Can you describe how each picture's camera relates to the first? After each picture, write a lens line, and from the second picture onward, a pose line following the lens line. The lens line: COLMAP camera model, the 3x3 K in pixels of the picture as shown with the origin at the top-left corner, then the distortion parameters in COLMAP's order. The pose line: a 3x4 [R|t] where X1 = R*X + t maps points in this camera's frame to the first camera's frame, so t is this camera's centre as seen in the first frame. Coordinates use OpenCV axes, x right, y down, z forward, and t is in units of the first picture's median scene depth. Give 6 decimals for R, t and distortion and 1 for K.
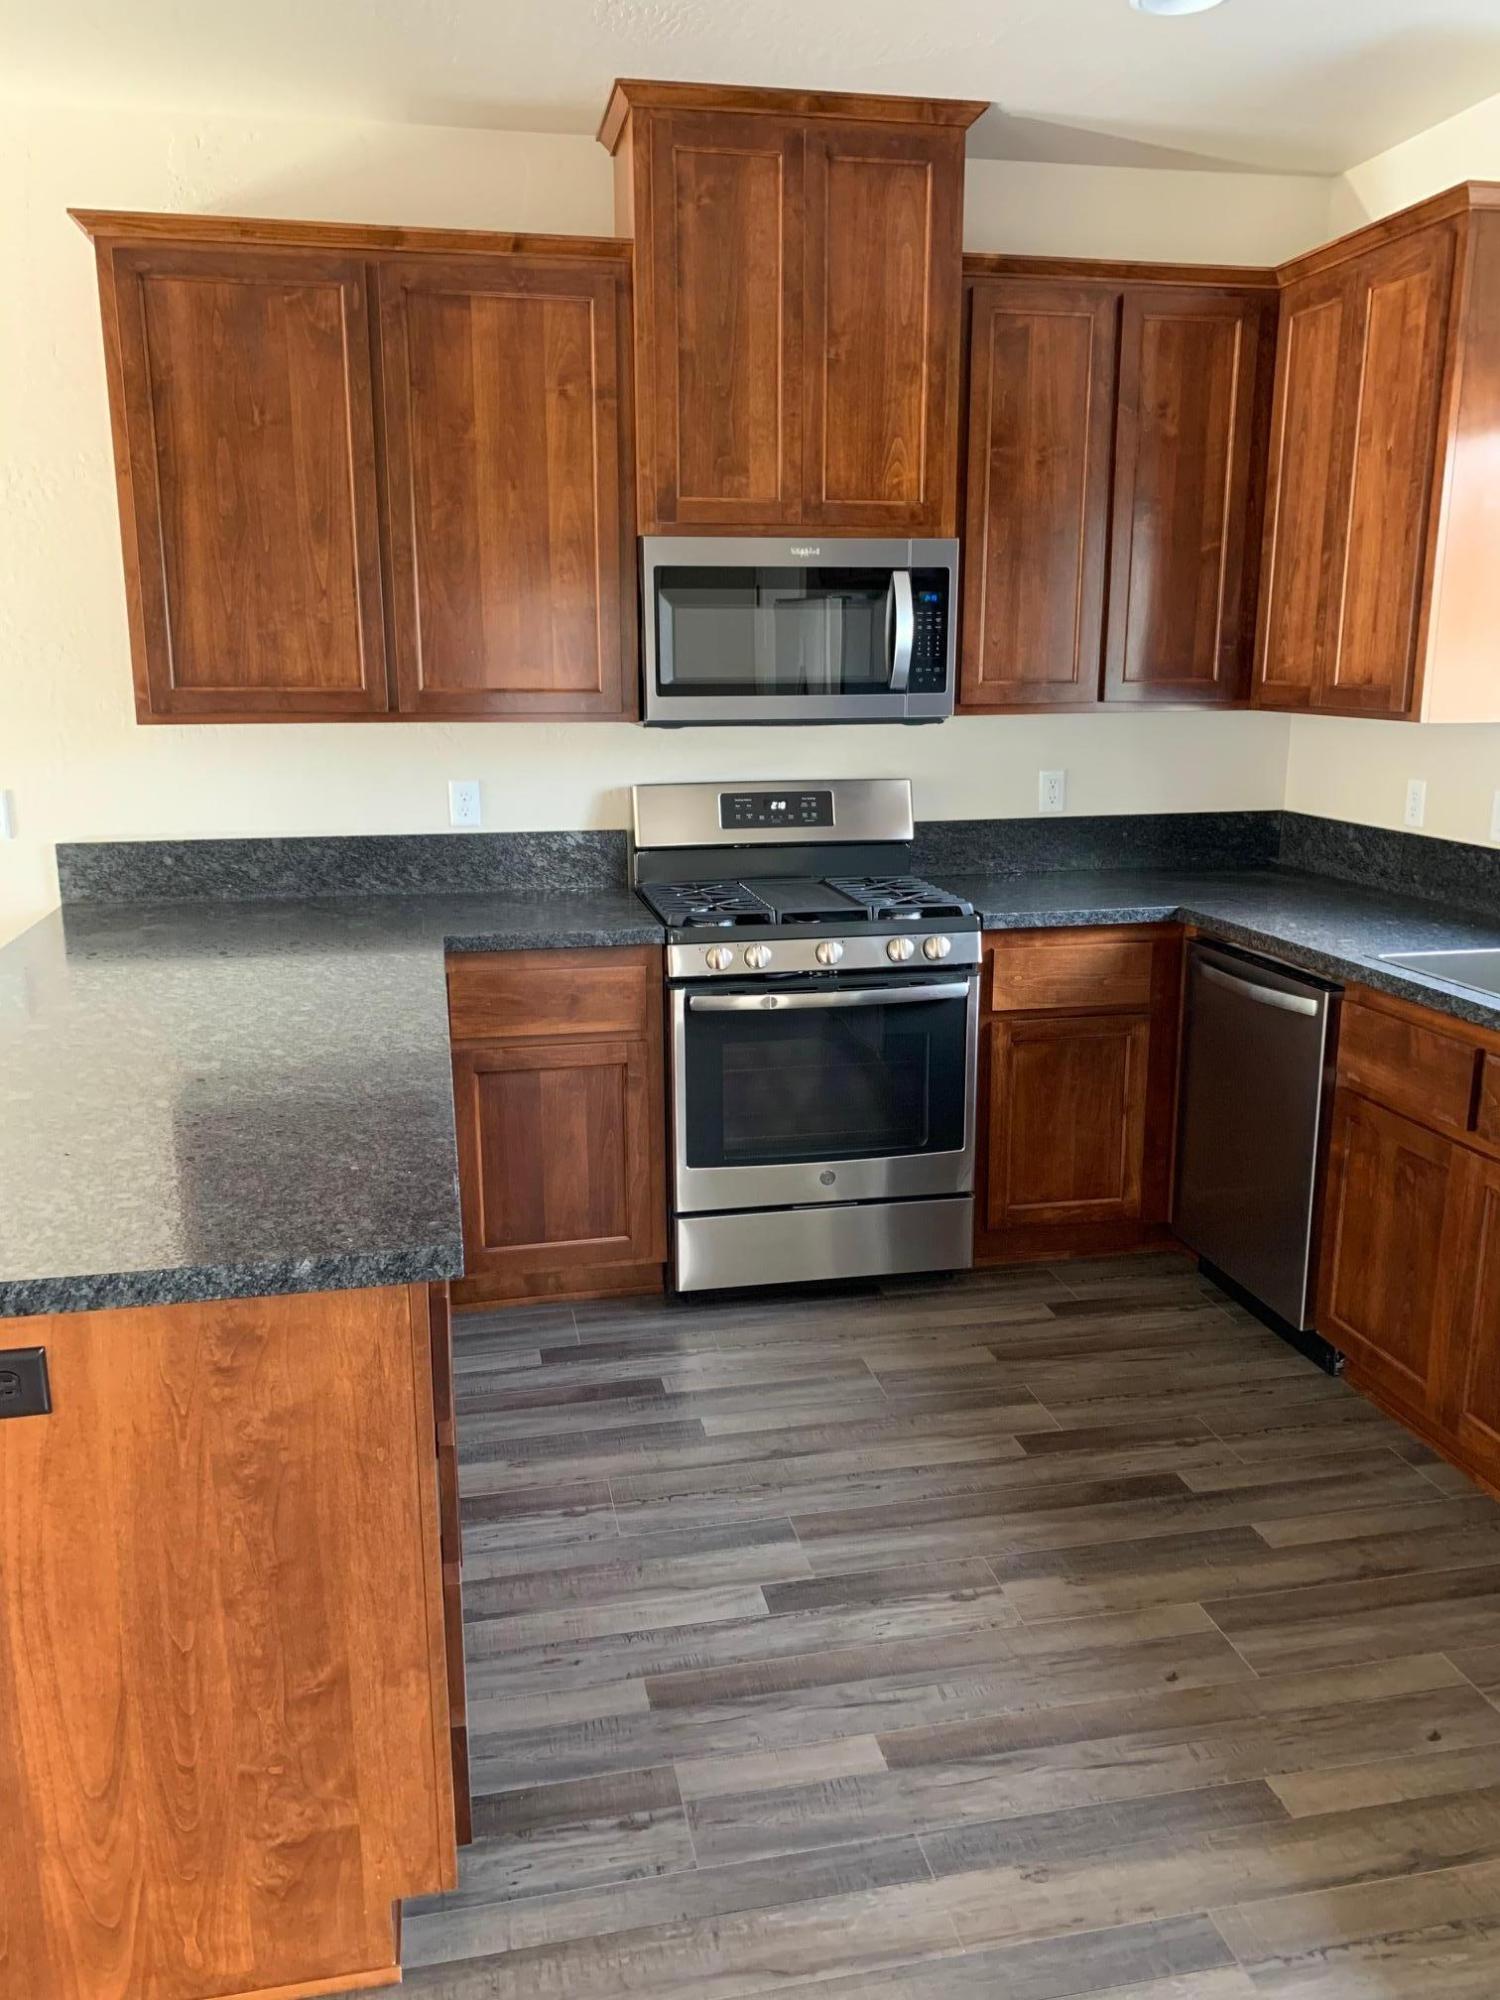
lens RADIAL K [[1511.9, 0, 753.9], [0, 1511.9, 999.0], [0, 0, 1]] dist [0.006682, -0.011020]
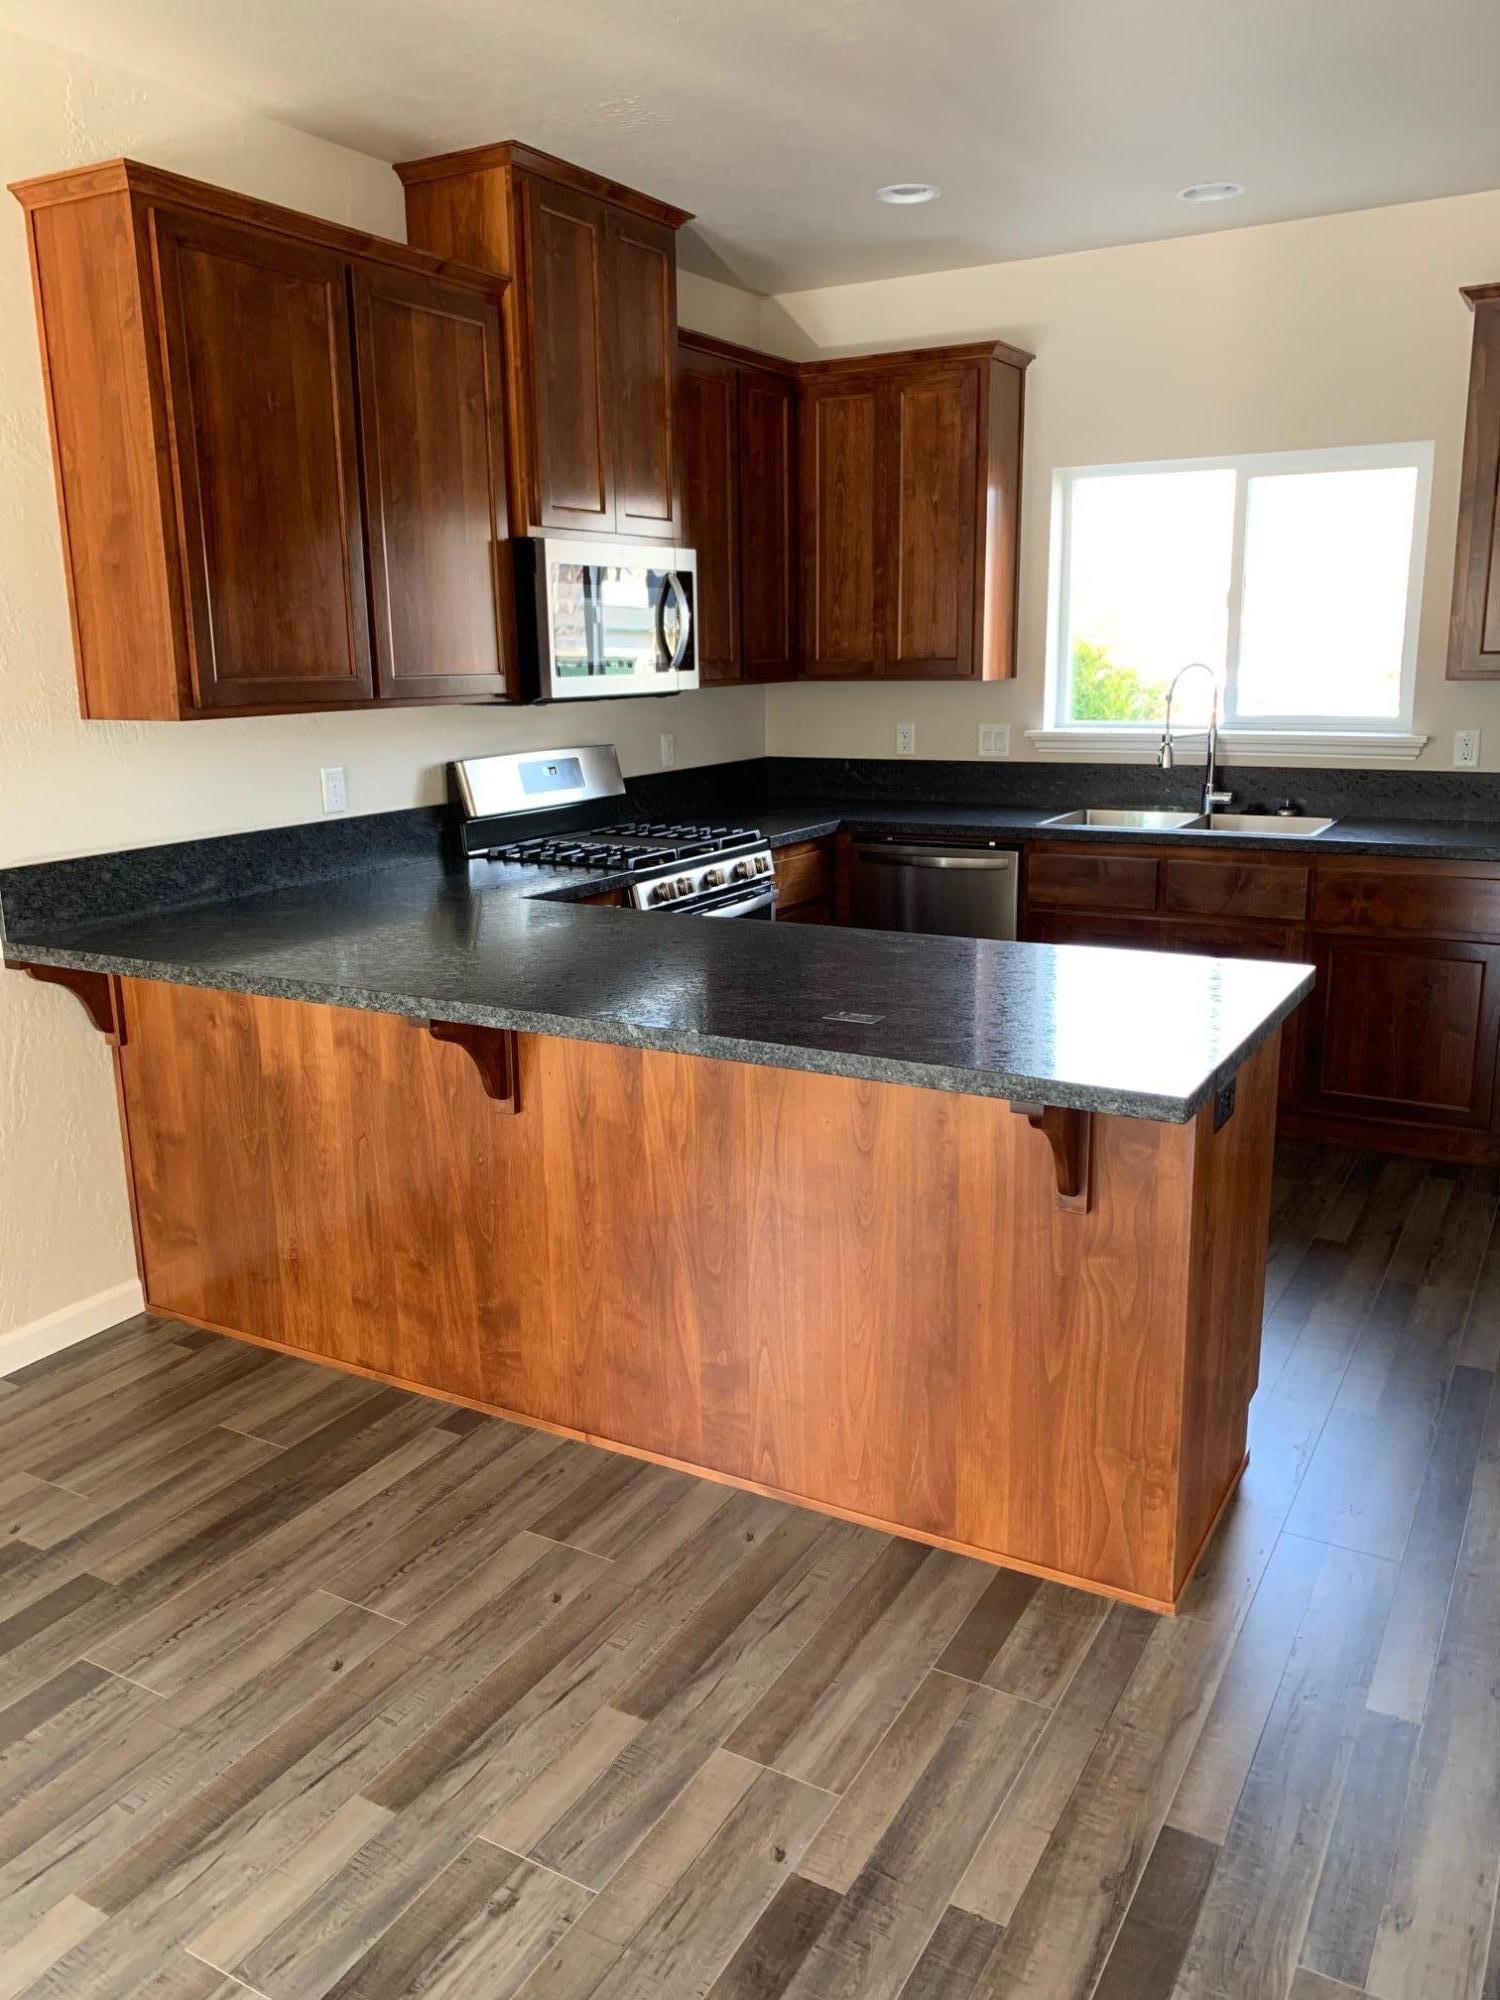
lens RADIAL K [[1511.9, 0, 764.3], [0, 1511.9, 999.4], [0, 0, 1]] dist [0.006682, -0.011020]
pose [[0.668827, -0.178489, 0.721673, -0.844871], [0.179549, 0.980795, 0.076176, -0.019309], [-0.721410, 0.078627, 0.688030, 0.113791]]
